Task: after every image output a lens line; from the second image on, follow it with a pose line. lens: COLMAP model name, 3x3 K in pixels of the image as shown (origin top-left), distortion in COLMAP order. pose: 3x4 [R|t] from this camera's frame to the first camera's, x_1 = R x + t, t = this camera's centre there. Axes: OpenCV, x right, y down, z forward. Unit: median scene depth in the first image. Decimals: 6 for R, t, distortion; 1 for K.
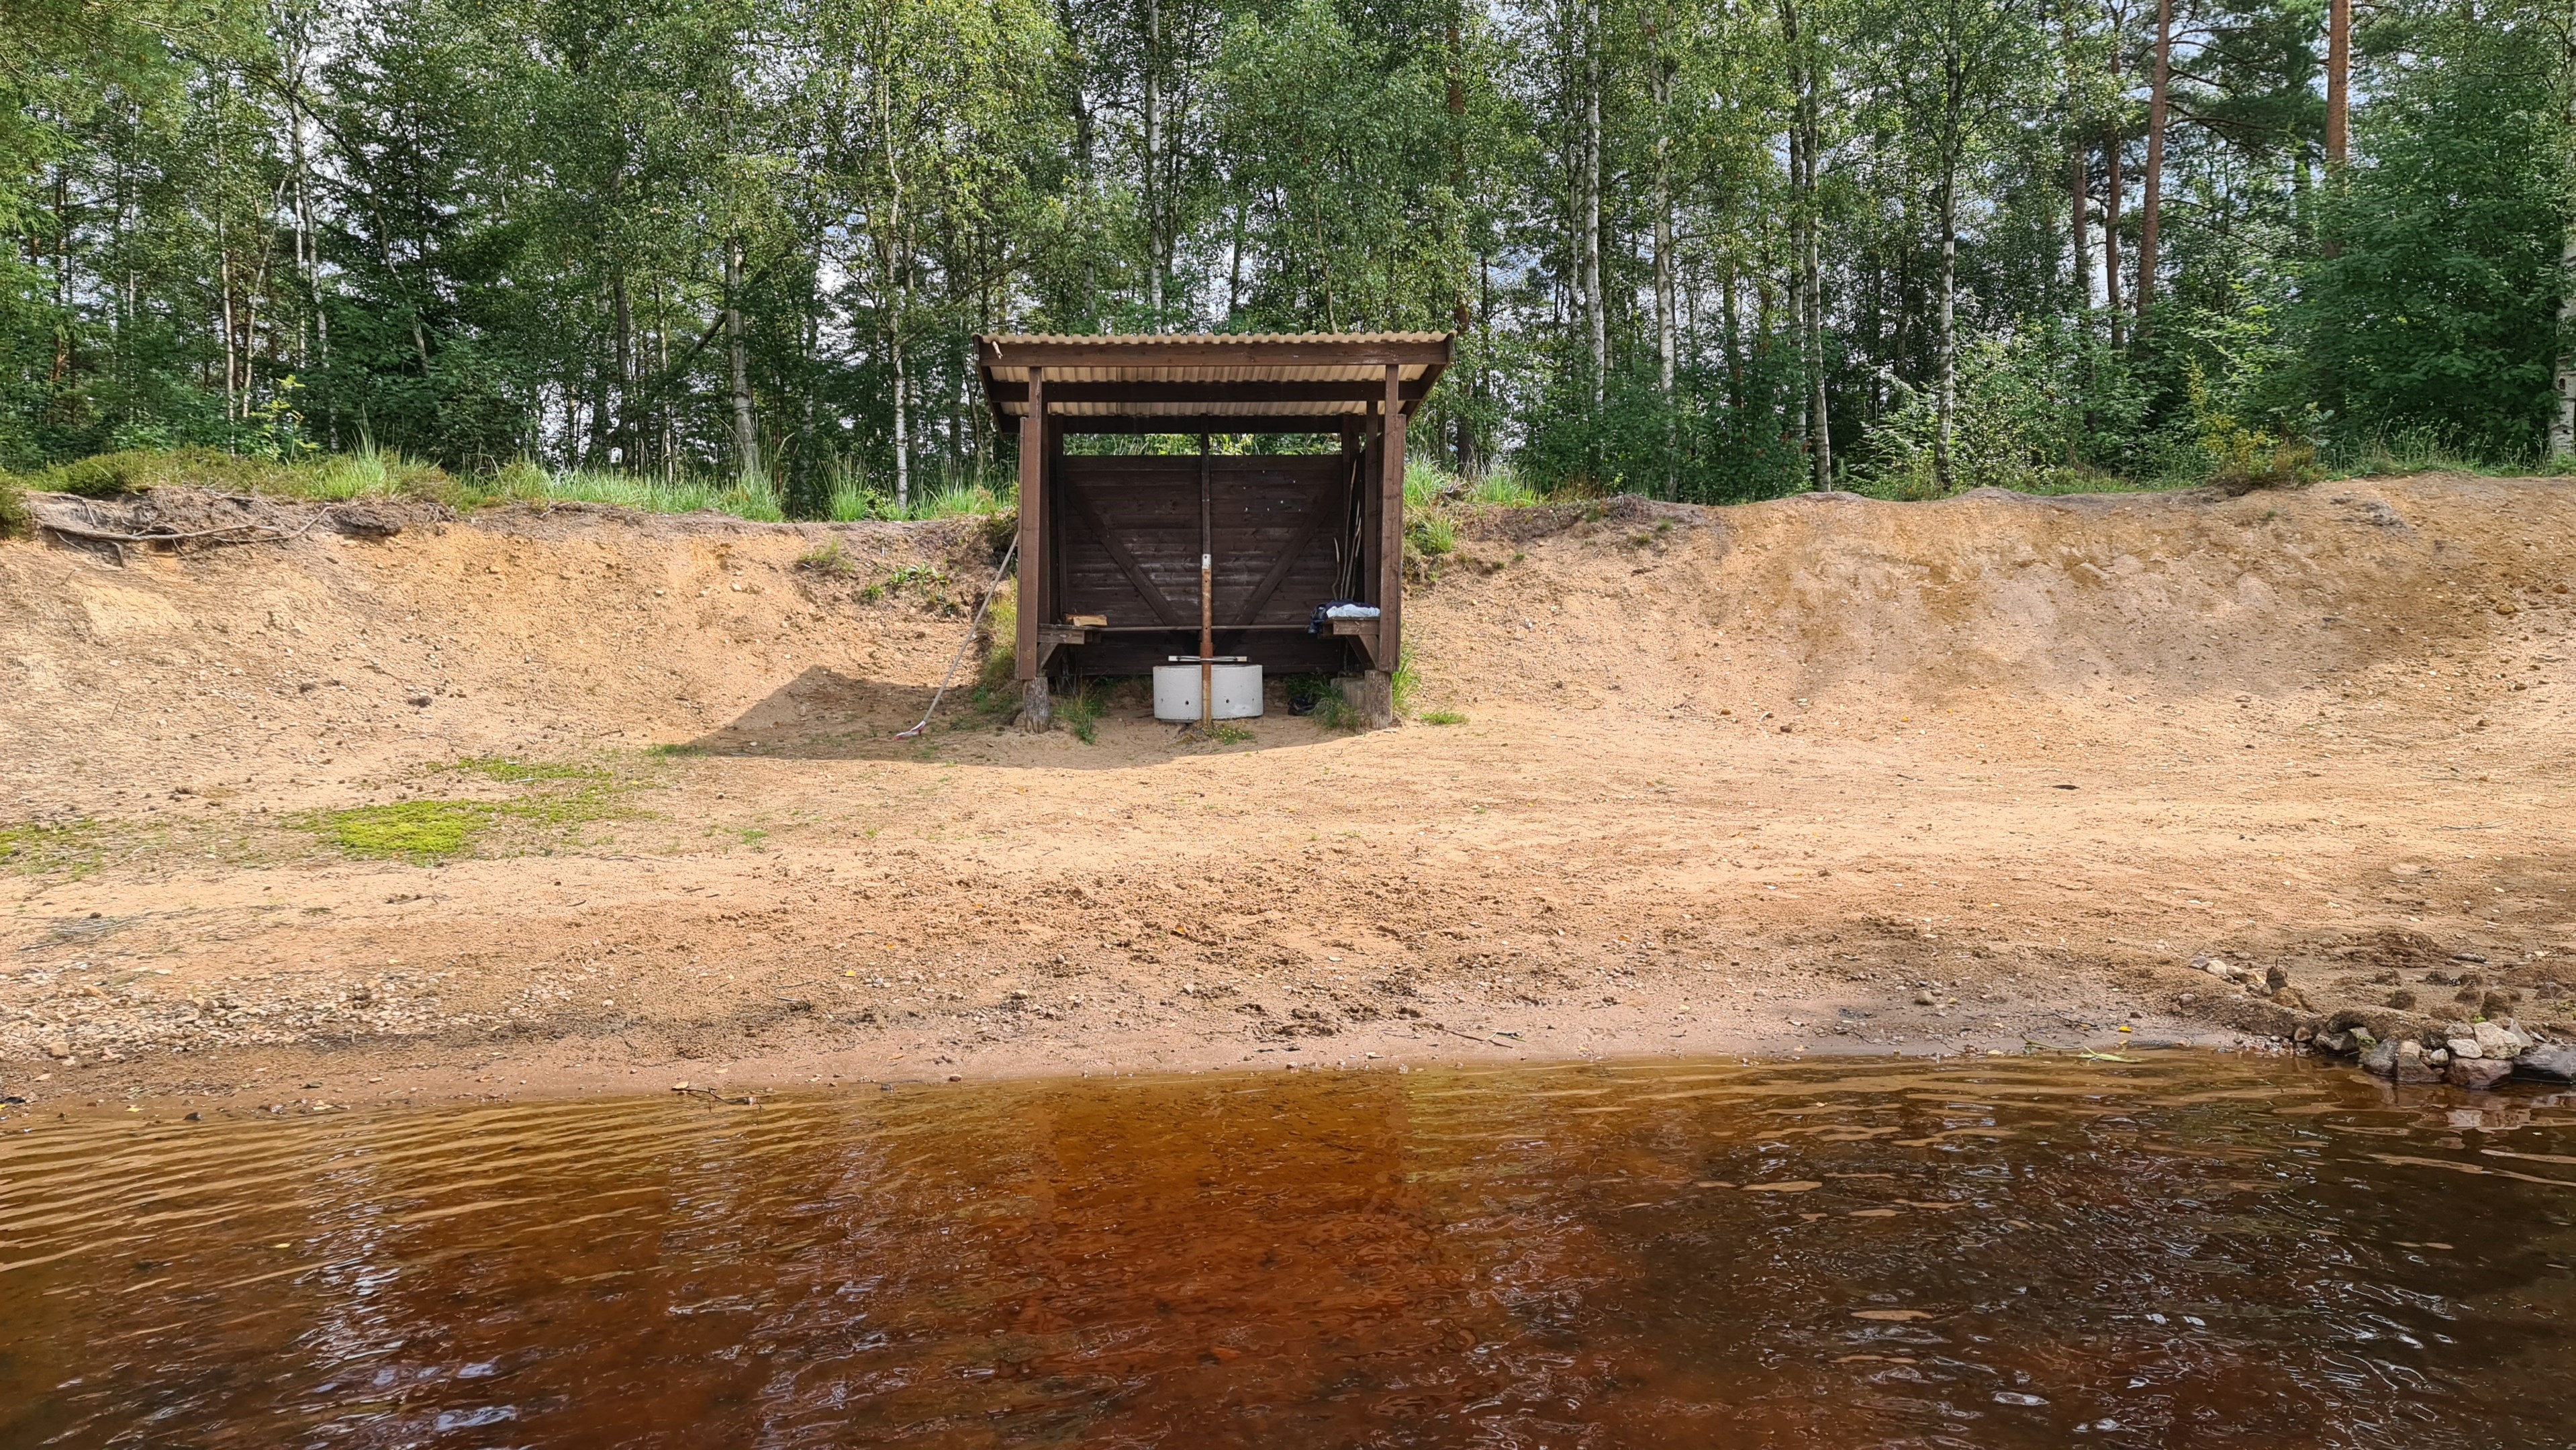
lens RADIAL K [[1873.3, 0, 1281.8], [0, 1873.3, 680.0], [0, 0, 1]] dist [0.057116, -0.043492]
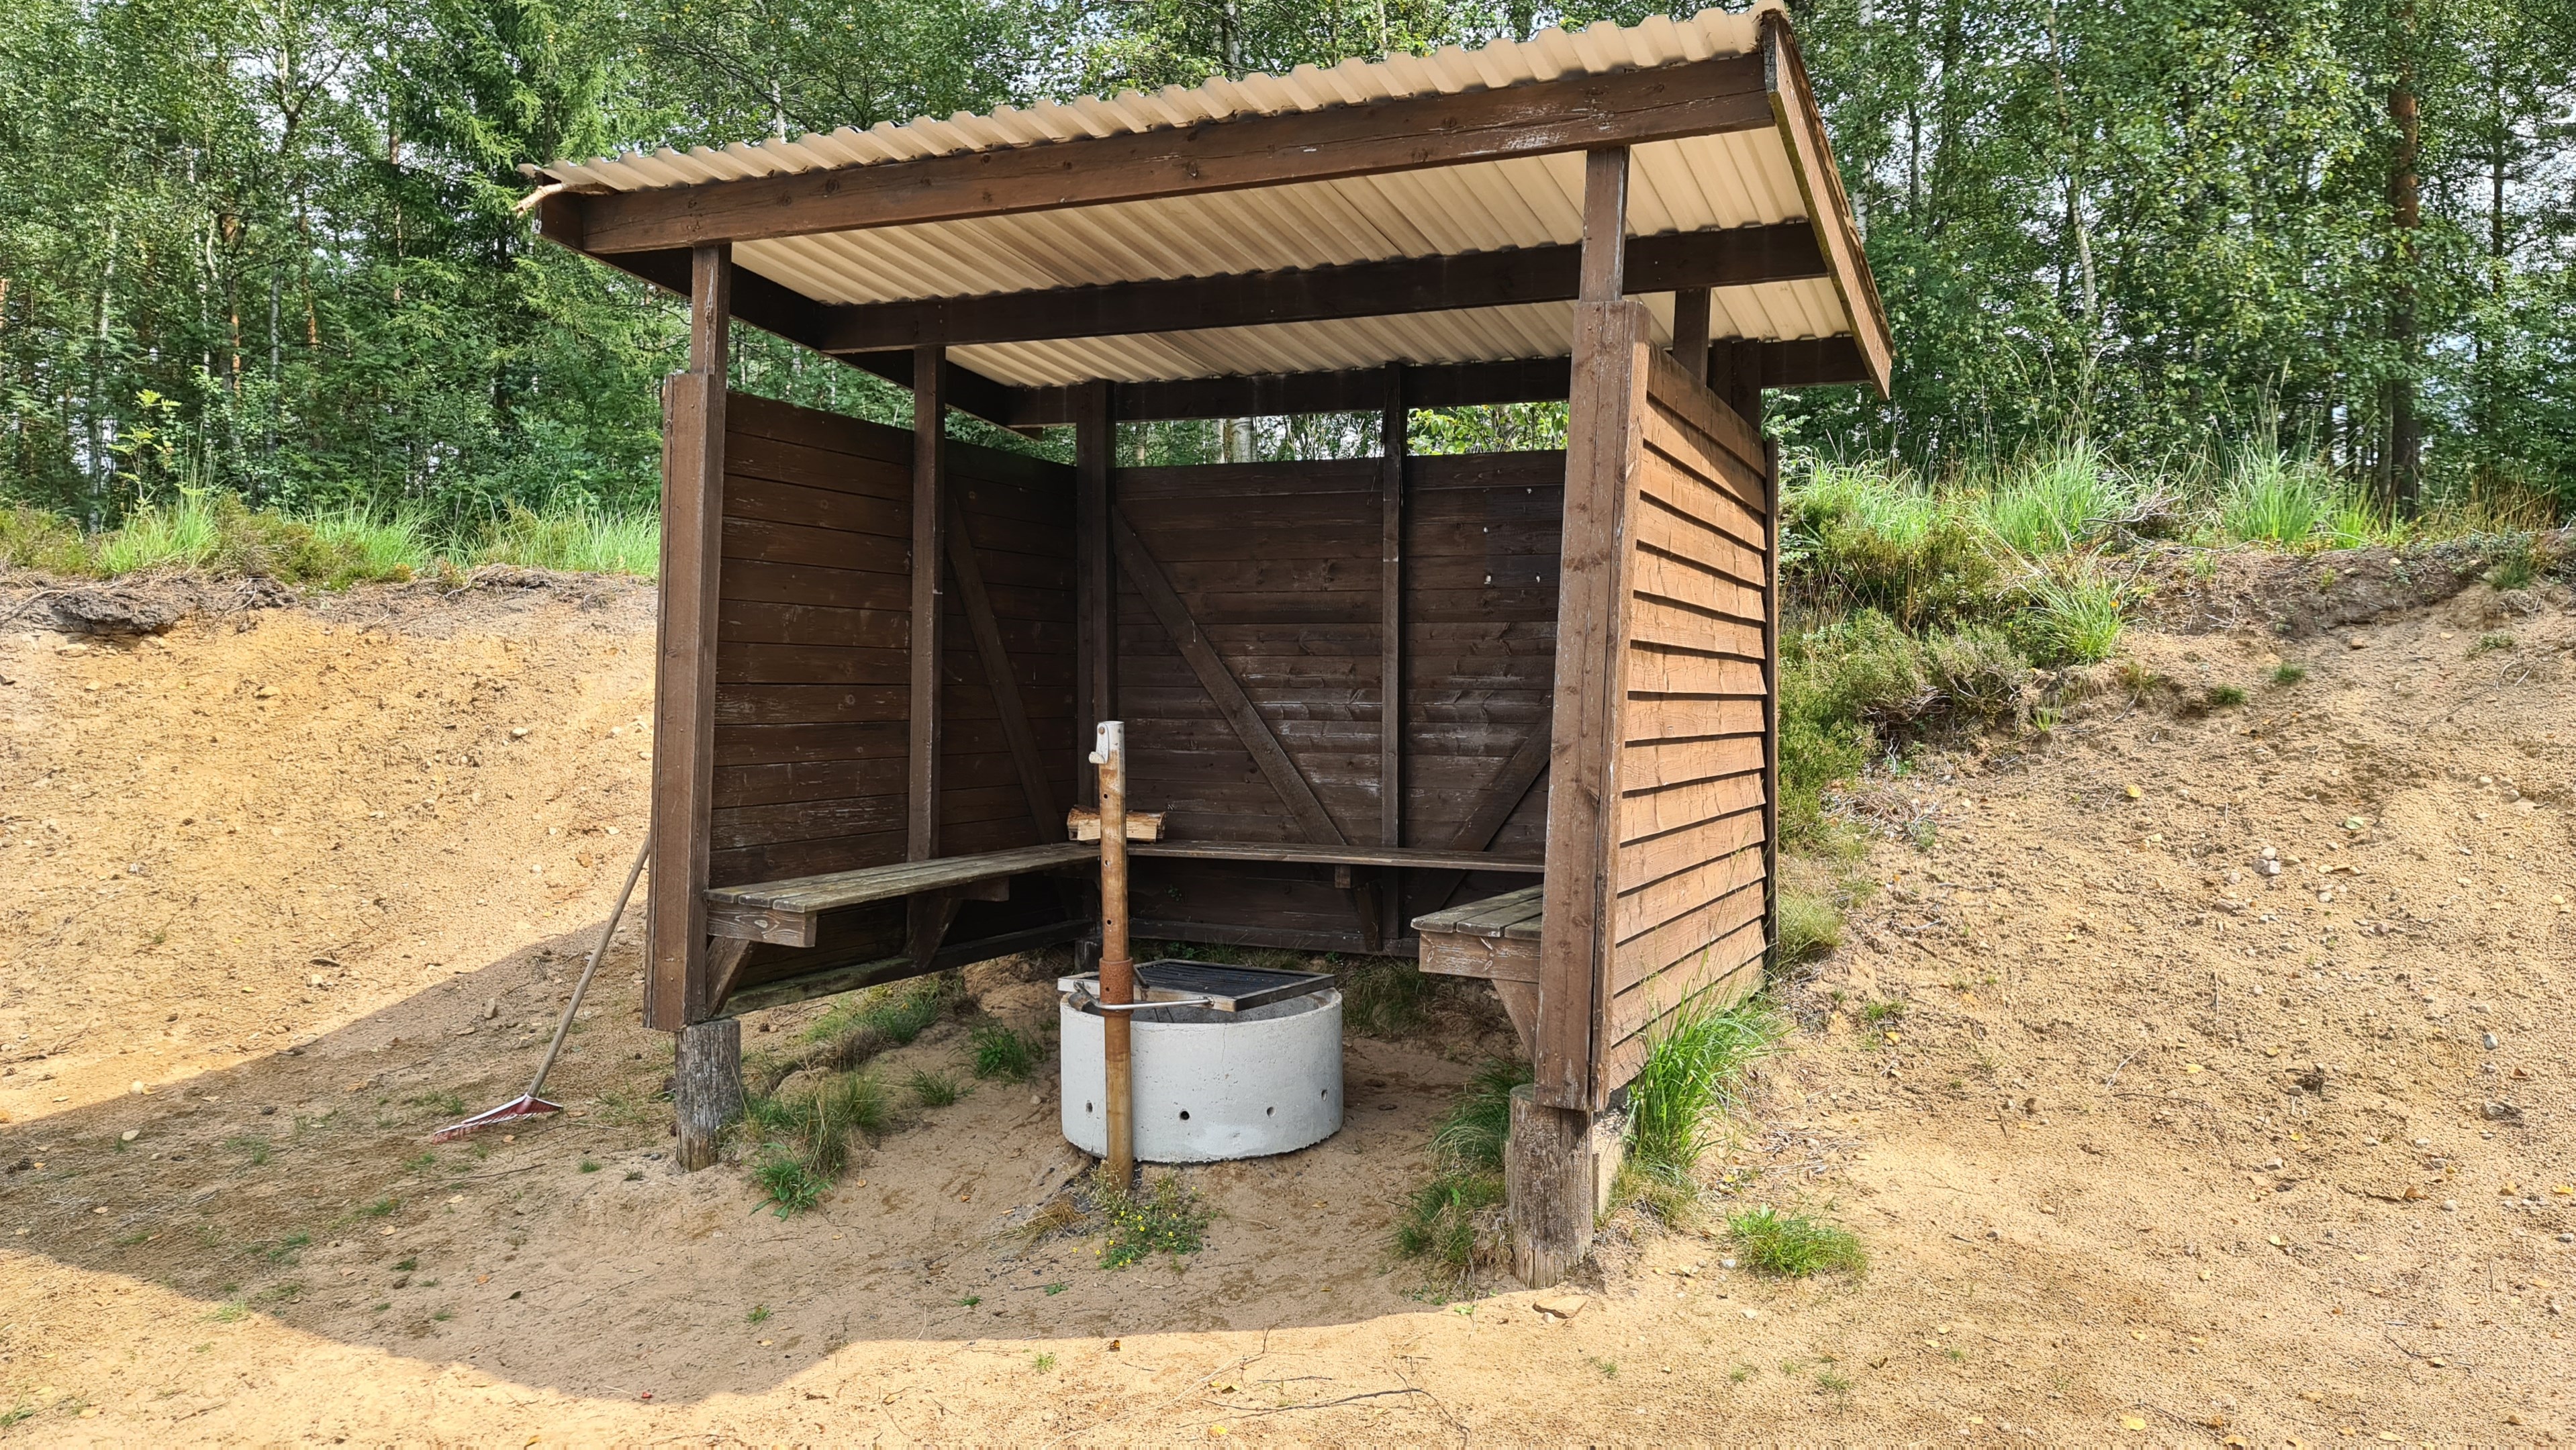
lens RADIAL K [[1873.3, 0, 1281.8], [0, 1873.3, 680.0], [0, 0, 1]] dist [0.057116, -0.043492]
pose [[0.887553, 0.018273, -0.460343, 0.137753], [-0.024230, 0.999682, -0.007034, -0.063491], [0.460068, 0.017397, 0.887713, 0.595671]]
